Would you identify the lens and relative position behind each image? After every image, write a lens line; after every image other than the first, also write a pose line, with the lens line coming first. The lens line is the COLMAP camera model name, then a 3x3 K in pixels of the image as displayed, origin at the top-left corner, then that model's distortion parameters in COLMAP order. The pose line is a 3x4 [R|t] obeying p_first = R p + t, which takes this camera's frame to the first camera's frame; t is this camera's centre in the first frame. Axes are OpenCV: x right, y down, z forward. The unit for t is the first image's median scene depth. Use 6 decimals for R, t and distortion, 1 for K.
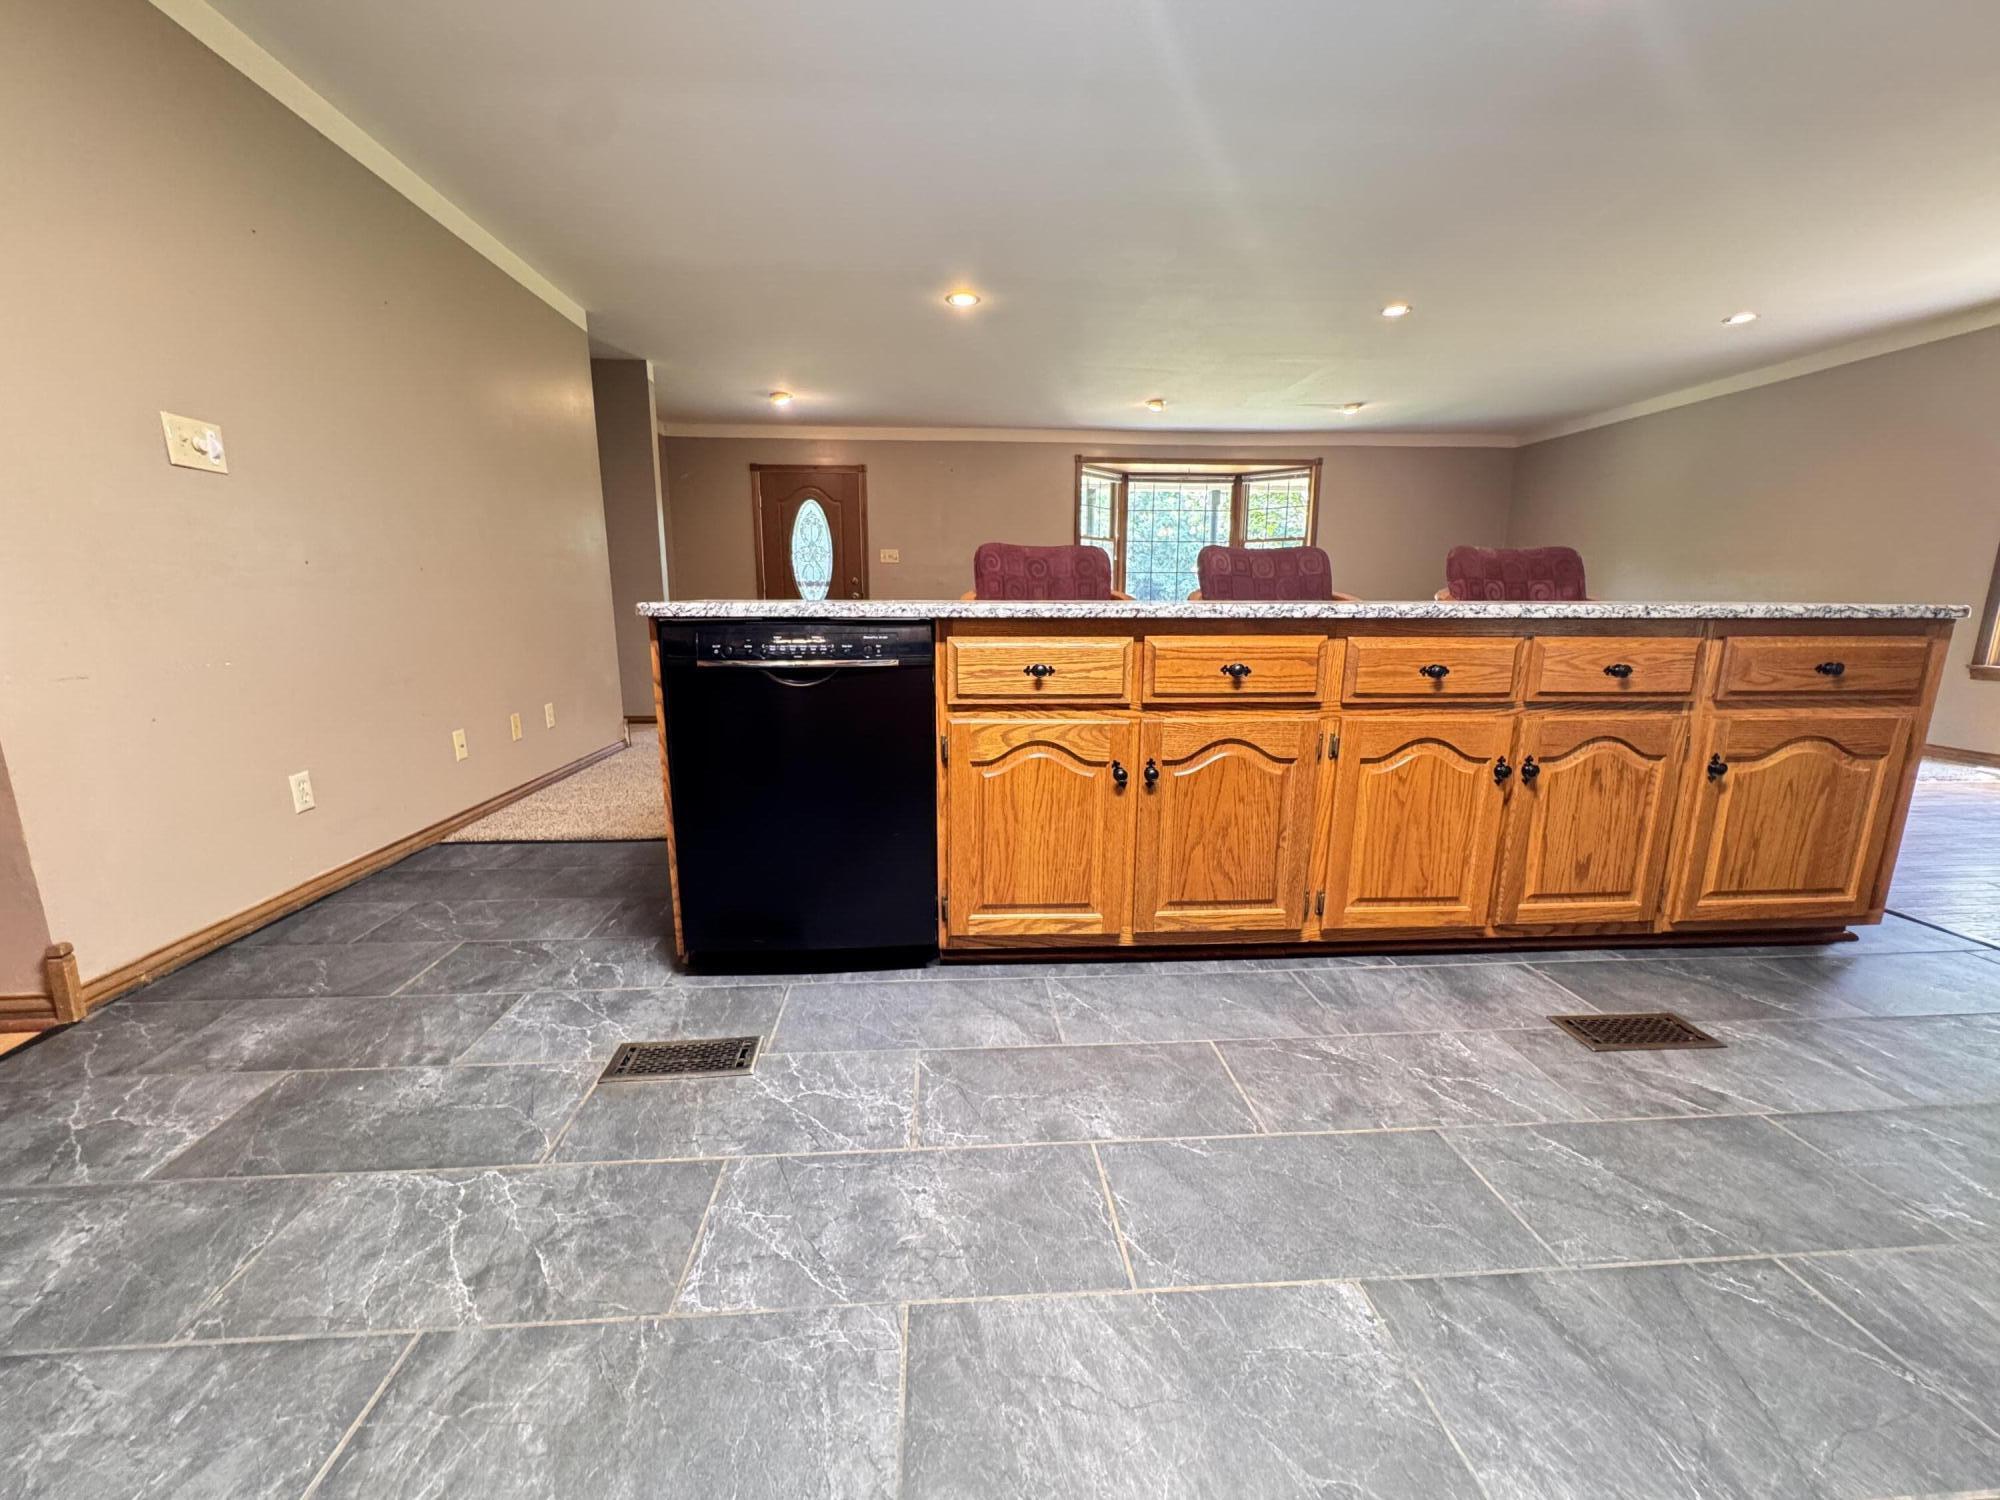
lens RADIAL K [[803.1, 0, 990.5], [0, 803.1, 758.5], [0, 0, 1]] dist [-0.001831, 0.000498]
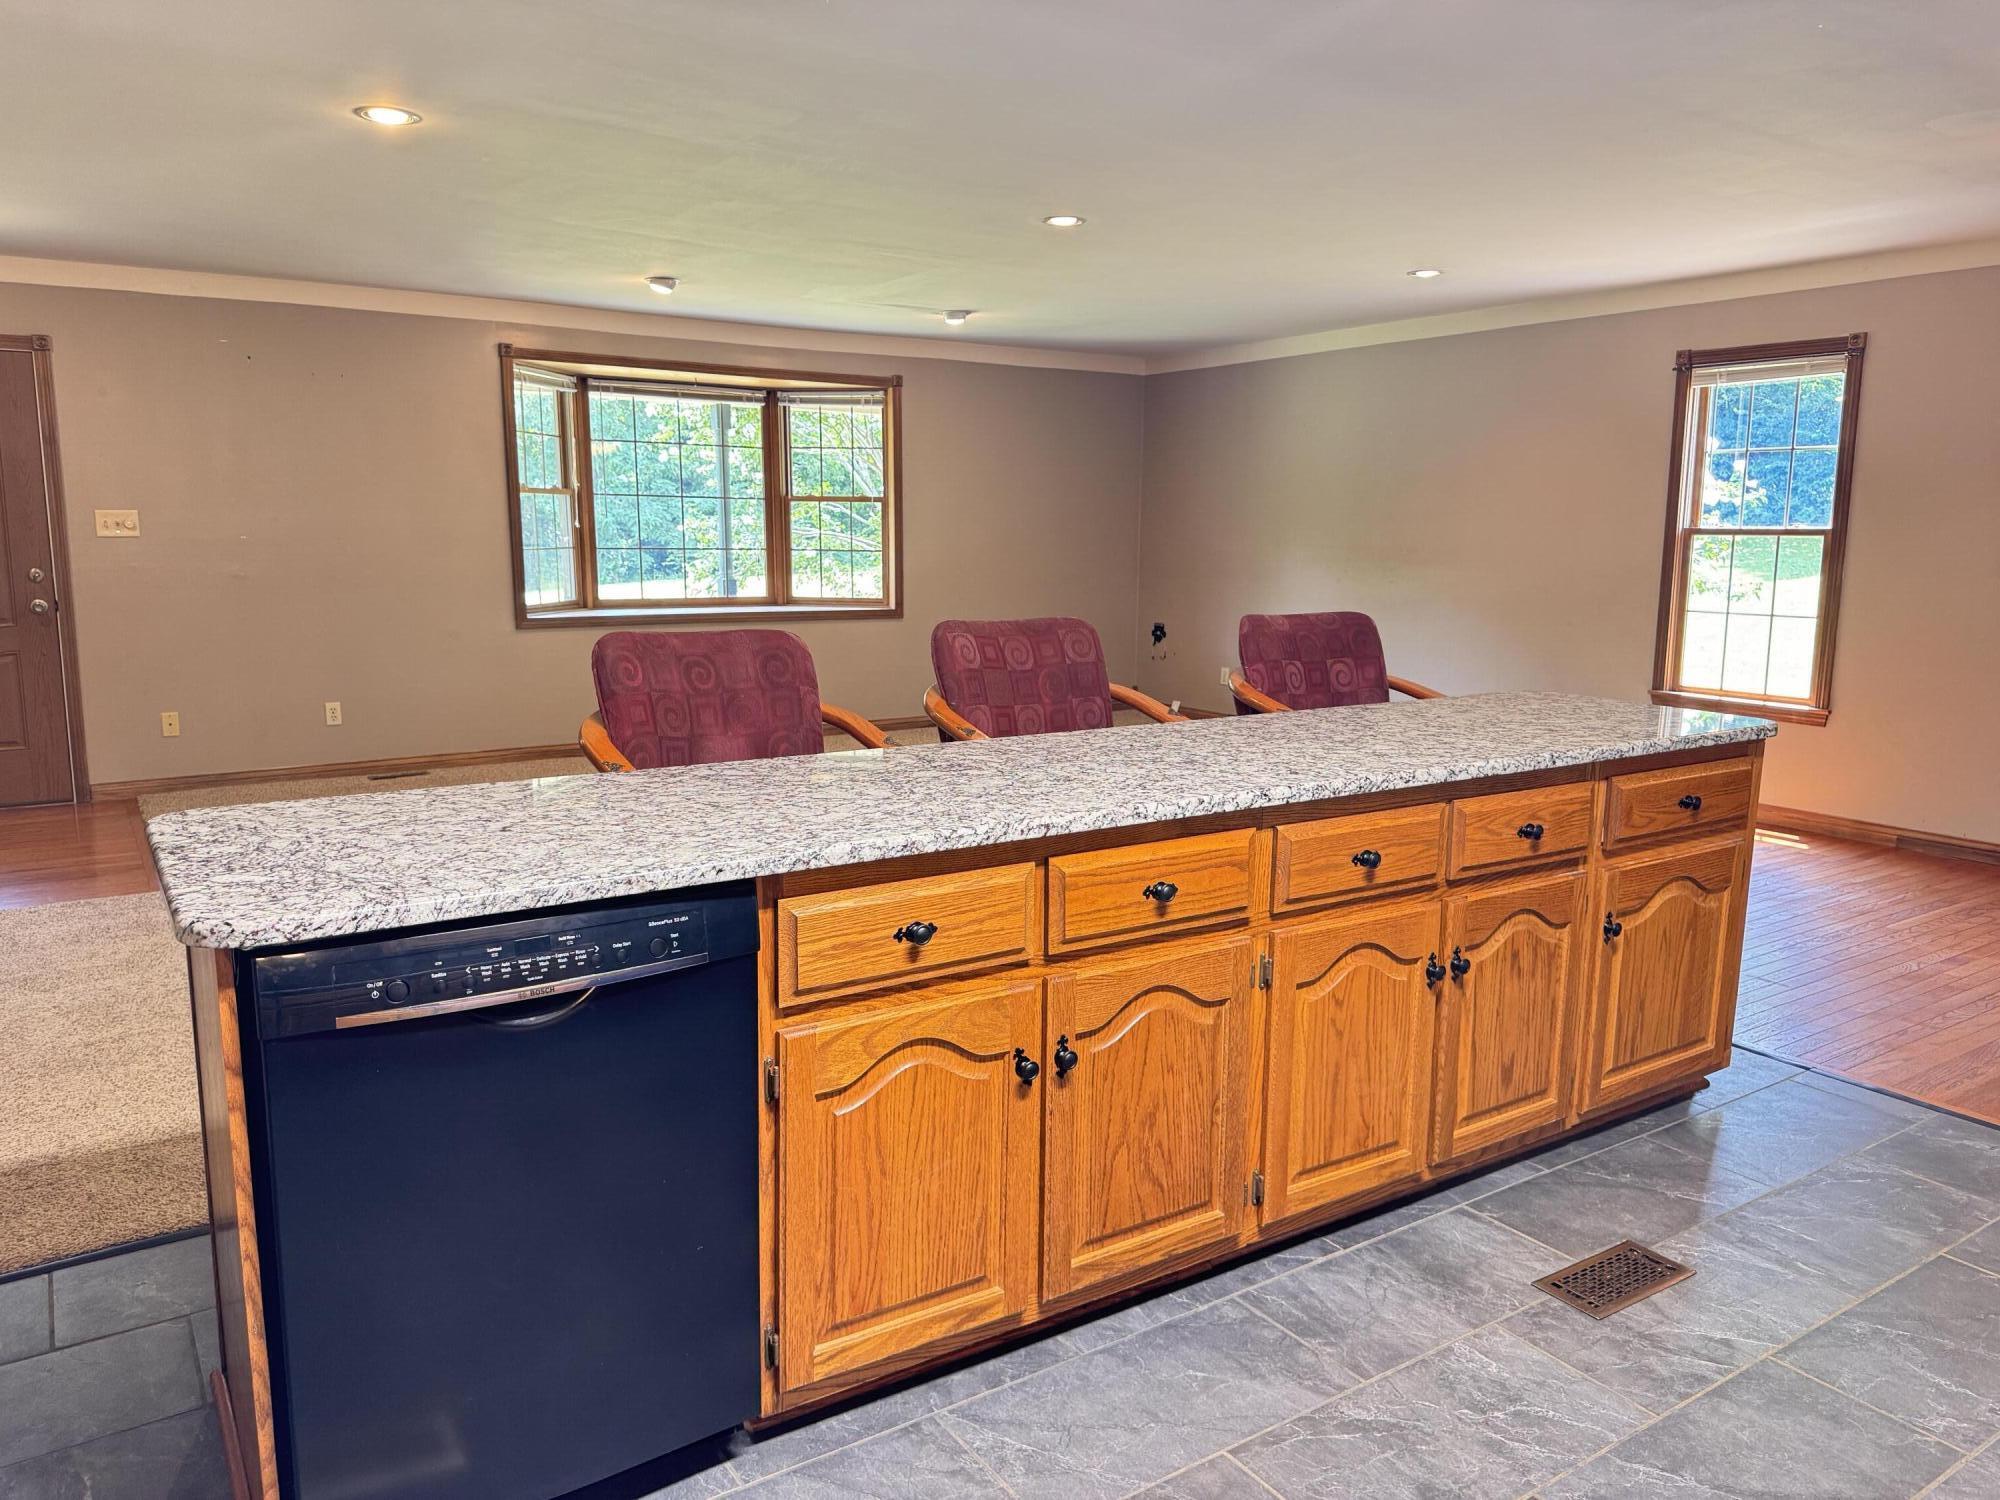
lens RADIAL K [[1430.8, 0, 989.7], [0, 1430.8, 756.4], [0, 0, 1]] dist [0.081461, -0.076510]
pose [[0.862098, -0.078118, 0.500685, -0.421835], [0.093576, 0.995595, -0.005788, -0.224815], [-0.498027, 0.051841, 0.865610, -0.010242]]
